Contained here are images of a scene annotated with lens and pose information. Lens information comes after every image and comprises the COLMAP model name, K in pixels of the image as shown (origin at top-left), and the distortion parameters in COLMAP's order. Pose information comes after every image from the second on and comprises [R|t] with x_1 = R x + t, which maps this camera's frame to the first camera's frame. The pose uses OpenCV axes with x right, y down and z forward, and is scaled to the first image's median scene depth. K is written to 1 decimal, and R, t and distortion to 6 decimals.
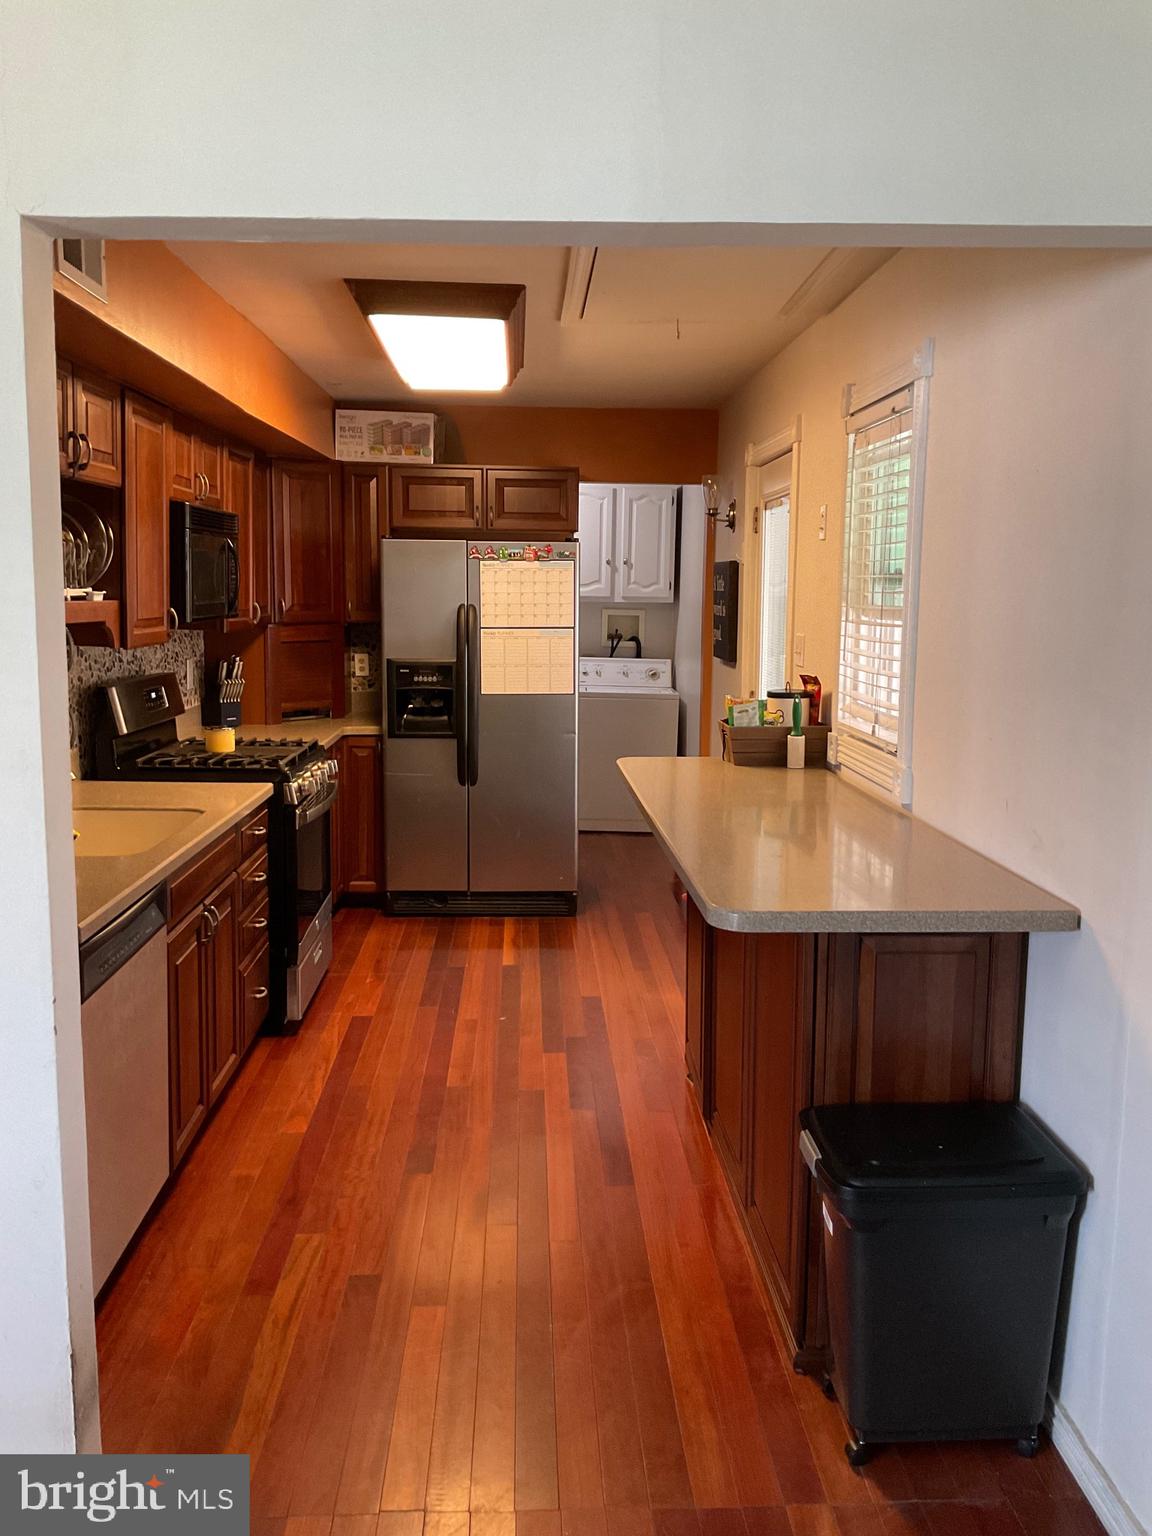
lens RADIAL K [[1268.8, 0, 575.8], [0, 1268.8, 768.8], [0, 0, 1]] dist [0.031434, -0.031736]
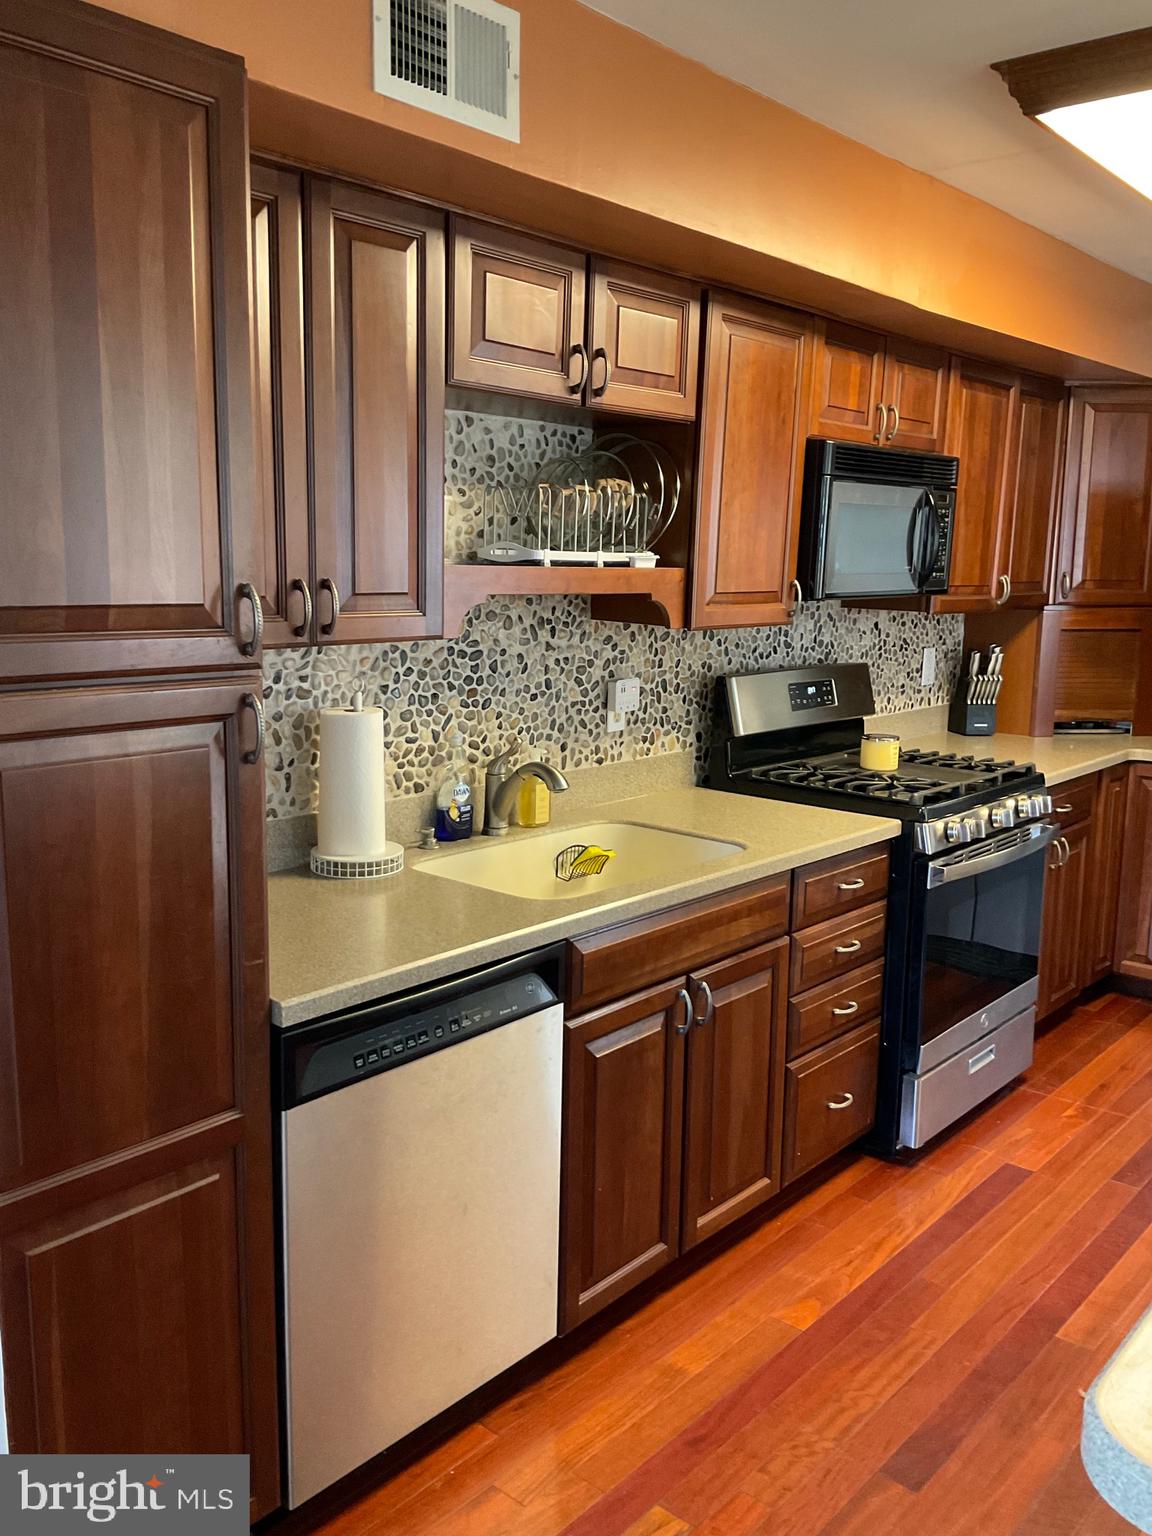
lens RADIAL K [[1268.8, 0, 569.7], [0, 1268.8, 768.8], [0, 0, 1]] dist [0.031434, -0.031736]
pose [[0.715328, 0.101740, -0.691343, 0.120264], [-0.095706, 0.994285, 0.047295, -0.032810], [0.692204, 0.032334, 0.720978, 0.328621]]
